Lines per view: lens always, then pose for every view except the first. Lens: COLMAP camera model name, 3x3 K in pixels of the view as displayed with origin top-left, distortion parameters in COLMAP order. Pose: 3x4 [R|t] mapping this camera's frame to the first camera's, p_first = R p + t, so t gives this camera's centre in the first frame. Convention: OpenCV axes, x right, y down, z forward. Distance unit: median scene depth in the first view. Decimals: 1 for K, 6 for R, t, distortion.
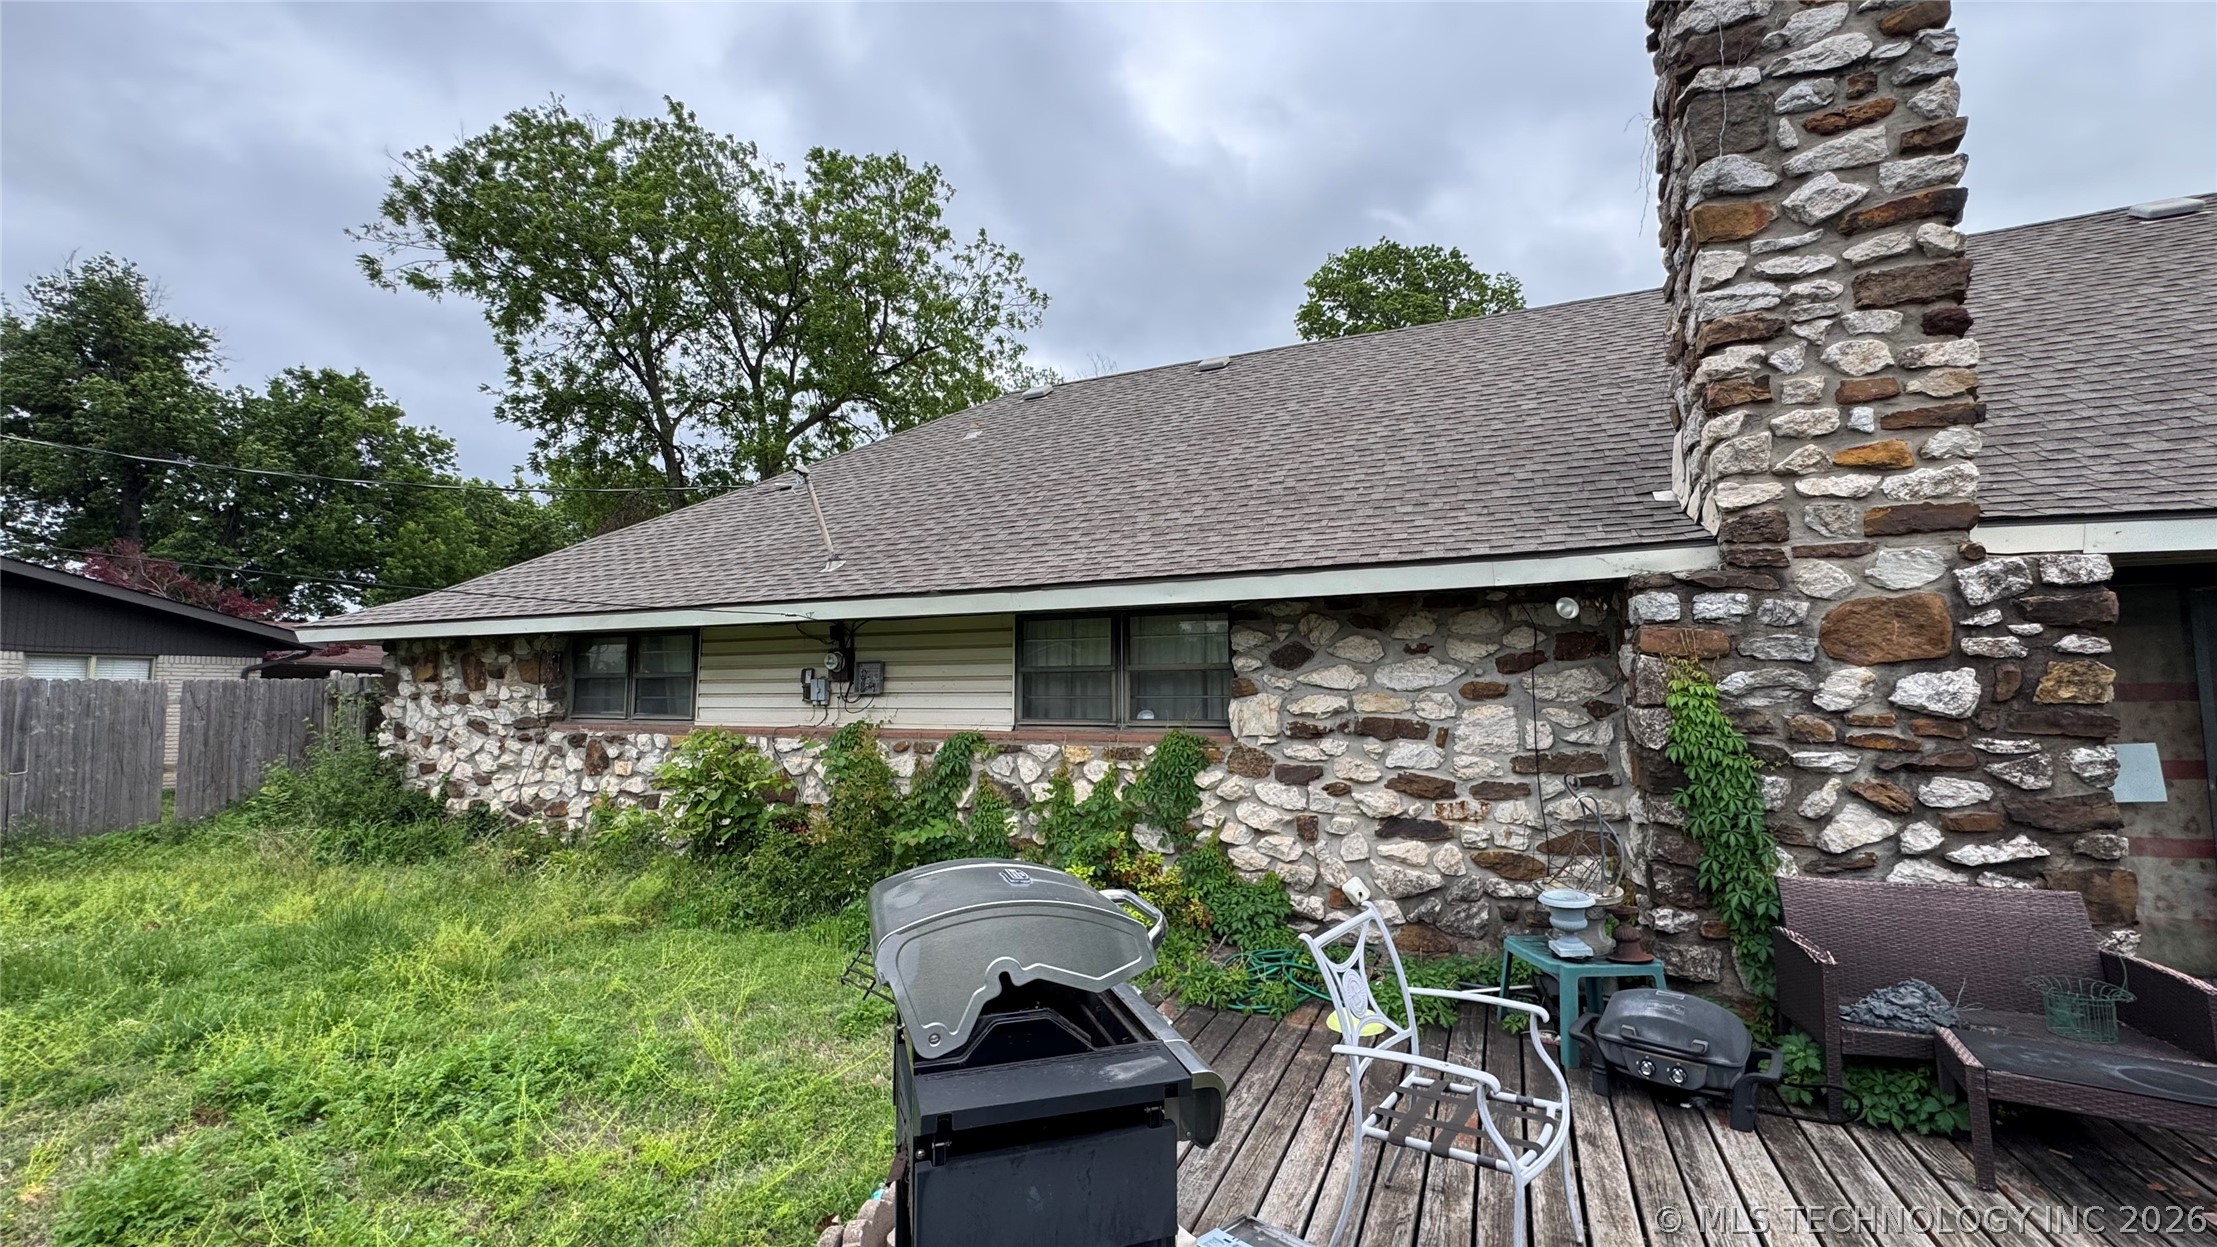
lens RADIAL K [[884.7, 0, 1107.7], [0, 884.7, 620.9], [0, 0, 1]] dist [-0.003685, 0.000363]
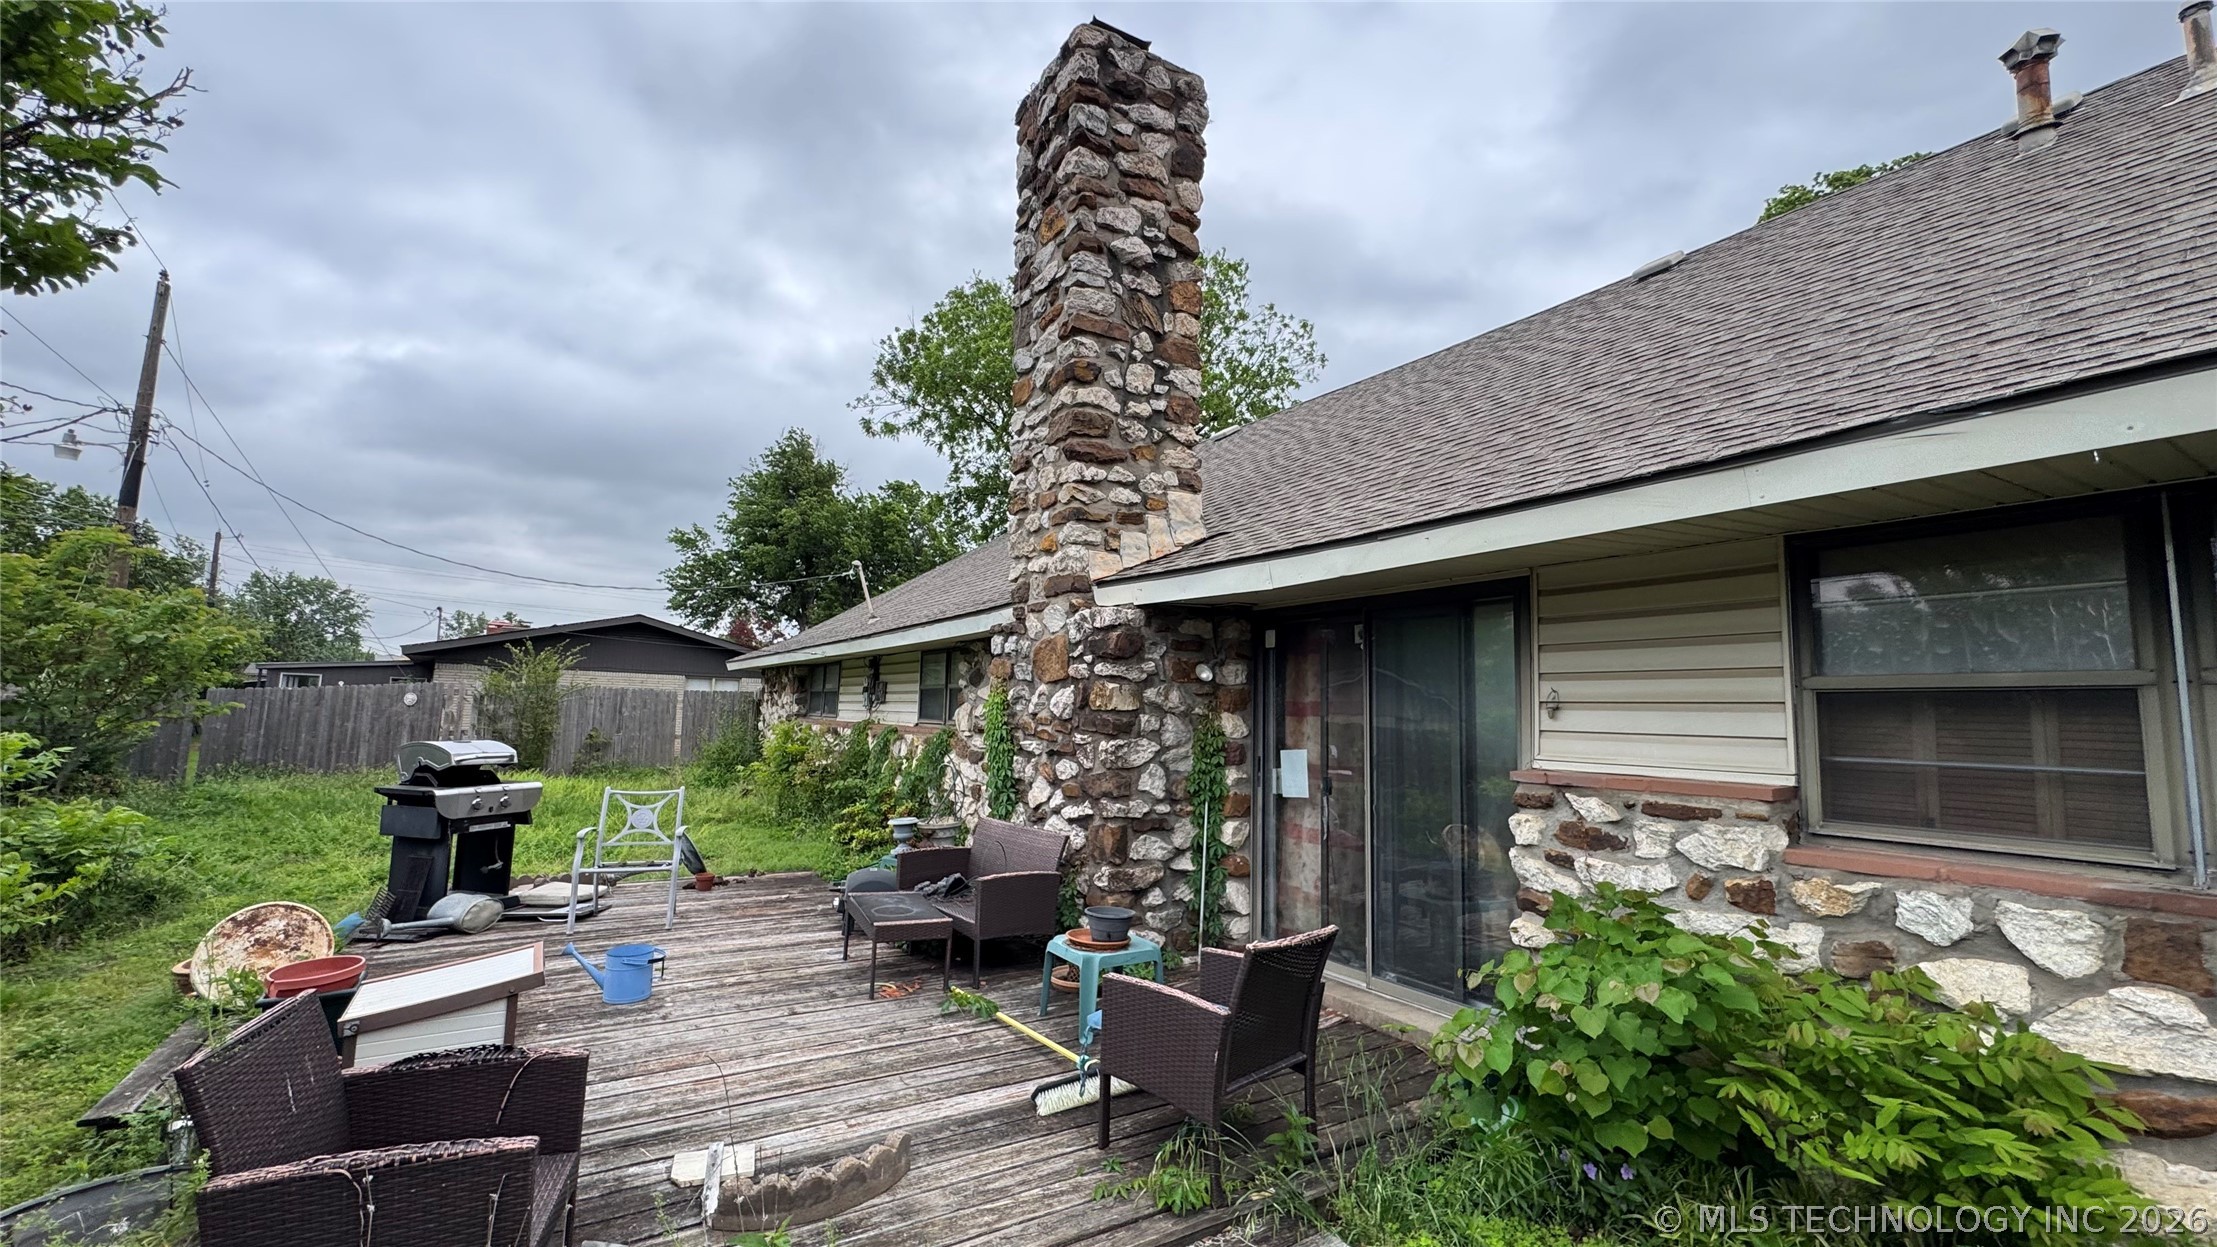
lens RADIAL K [[884.7, 0, 1113.8], [0, 884.7, 624.8], [0, 0, 1]] dist [-0.003685, 0.000363]
pose [[0.838968, -0.029222, -0.543395, 0.858021], [0.014500, 0.999403, -0.031358, -0.000303], [0.543987, 0.018429, 0.838891, -0.096431]]
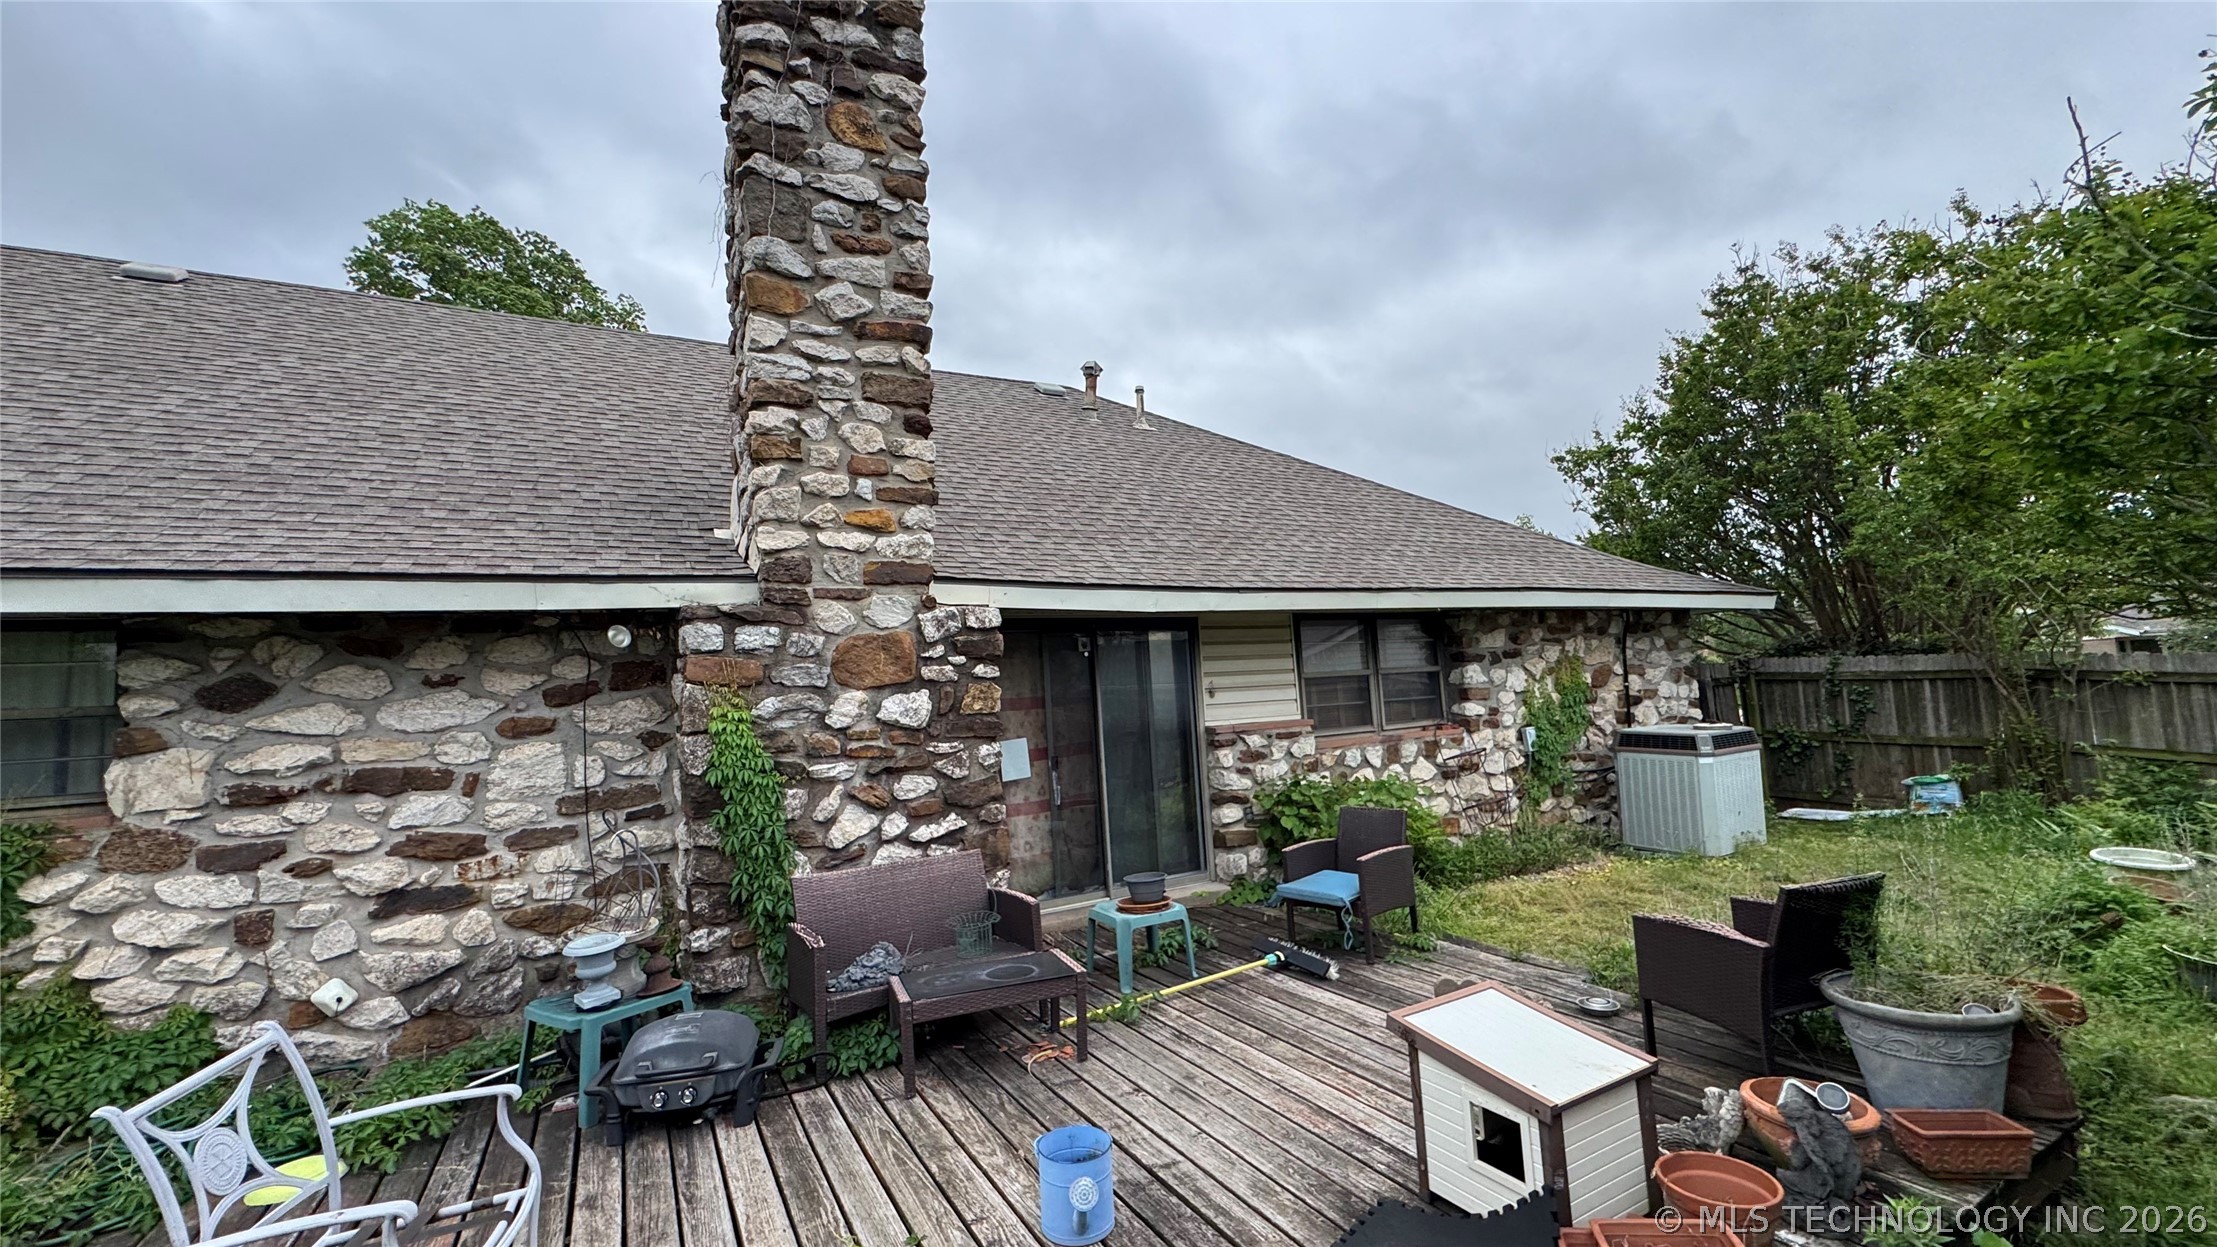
lens RADIAL K [[884.7, 0, 1107.0], [0, 884.7, 620.3], [0, 0, 1]] dist [-0.003685, 0.000363]
pose [[0.600052, 0.041387, 0.798890, 0.039027], [-0.011448, 0.999003, -0.043155, 0.001919], [-0.799879, 0.016749, 0.599927, -0.003354]]
